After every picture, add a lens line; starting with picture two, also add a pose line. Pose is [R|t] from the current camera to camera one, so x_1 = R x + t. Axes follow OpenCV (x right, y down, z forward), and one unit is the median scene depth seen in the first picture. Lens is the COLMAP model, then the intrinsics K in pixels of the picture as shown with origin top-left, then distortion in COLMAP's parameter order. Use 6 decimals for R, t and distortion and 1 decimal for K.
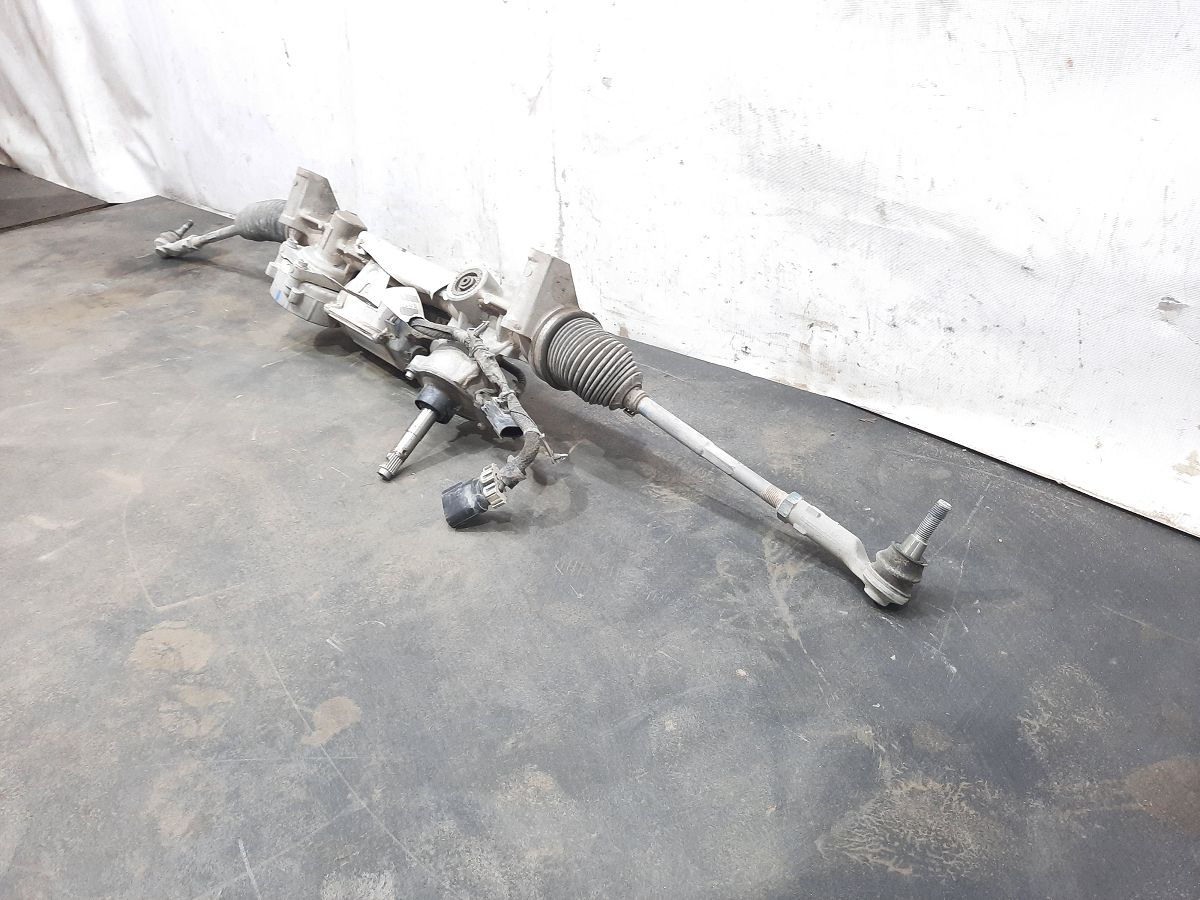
lens RADIAL K [[885.5, 0, 600.0], [0, 885.5, 450.0], [0, 0, 1]] dist [0.065842, -0.083977]
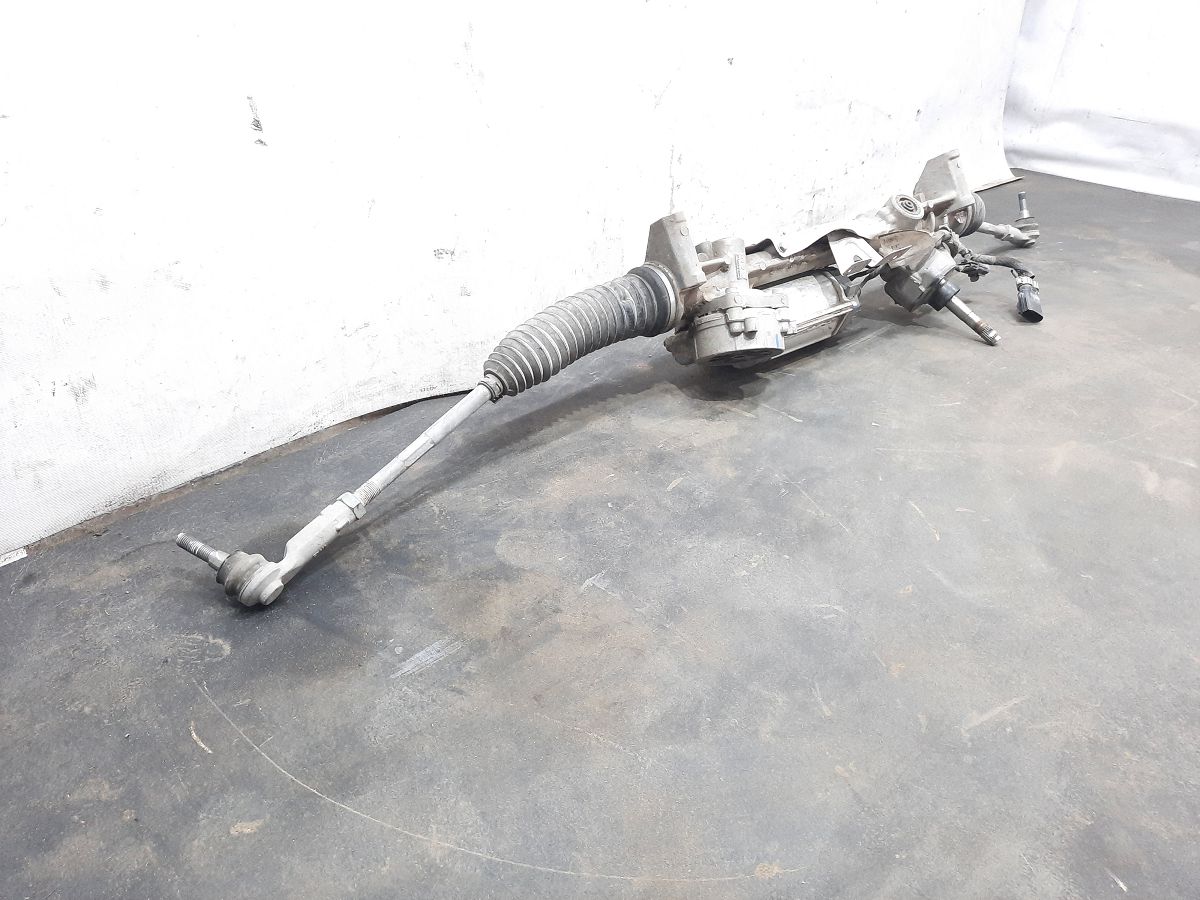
lens RADIAL K [[876.4, 0, 600.0], [0, 876.4, 450.0], [0, 0, 1]] dist [0.082817, -0.101529]
pose [[0.012001, -0.464884, 0.885290, -1.739243], [0.483049, 0.777888, 0.401937, -0.770450], [-0.875511, 0.422815, 0.233897, 1.478834]]
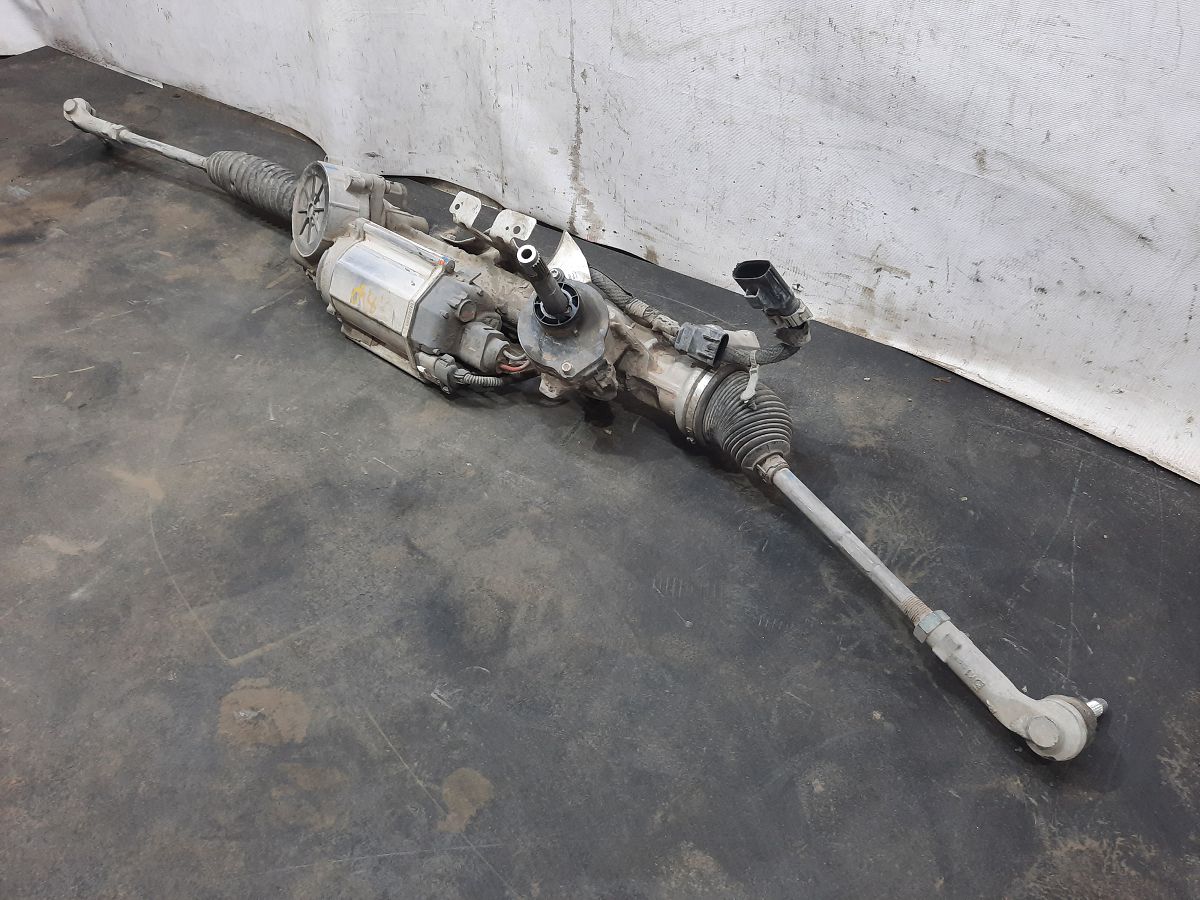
lens RADIAL K [[885.5, 0, 600.0], [0, 885.5, 450.0], [0, 0, 1]] dist [0.065842, -0.083977]
pose [[0.994816, -0.049577, 0.088791, -0.180920], [0.028945, 0.975042, 0.220125, -0.217439], [-0.097489, -0.216414, 0.971422, 0.114311]]
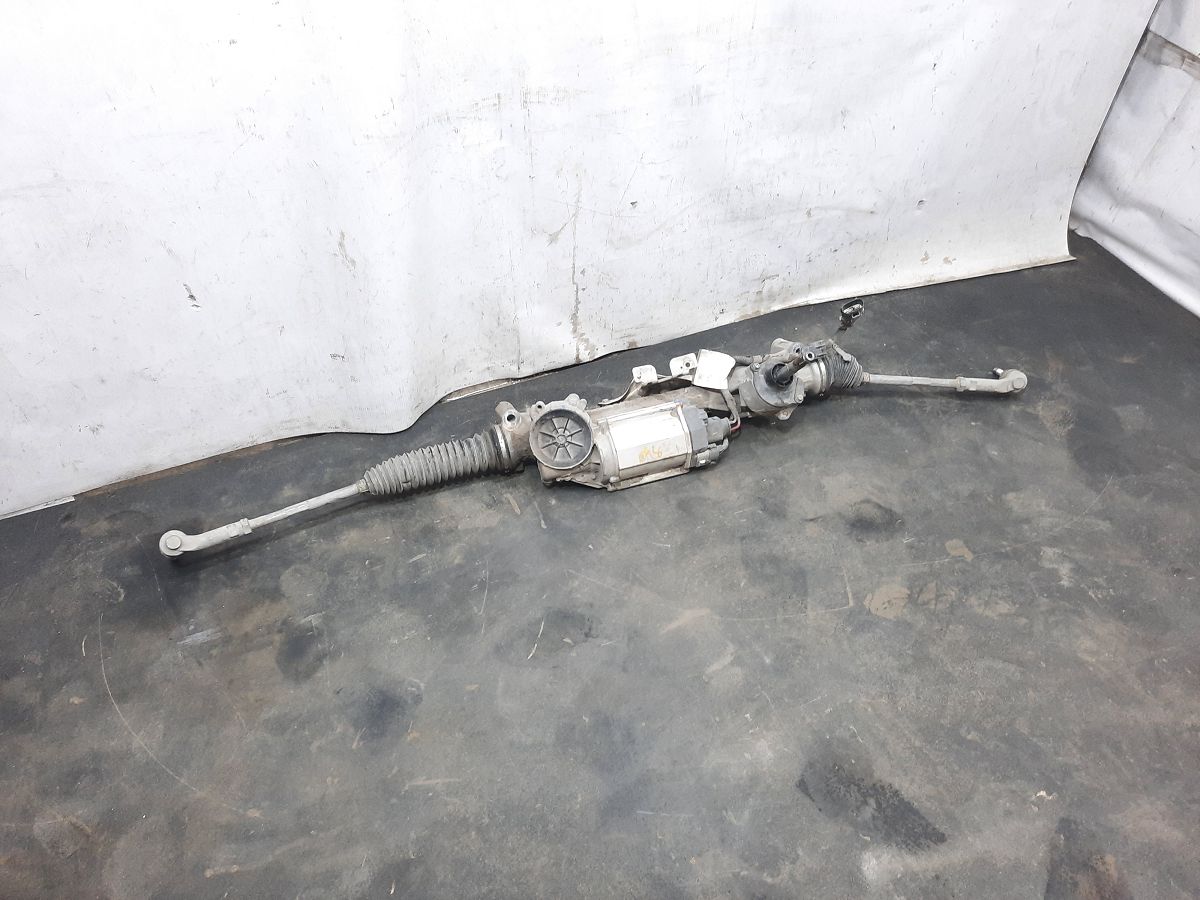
lens RADIAL K [[885.5, 0, 600.0], [0, 885.5, 450.0], [0, 0, 1]] dist [0.065842, -0.083977]
pose [[0.424331, -0.625161, 0.655070, -1.628496], [0.426512, 0.776142, 0.464425, -1.074960], [-0.798768, 0.082325, 0.595980, 0.297286]]
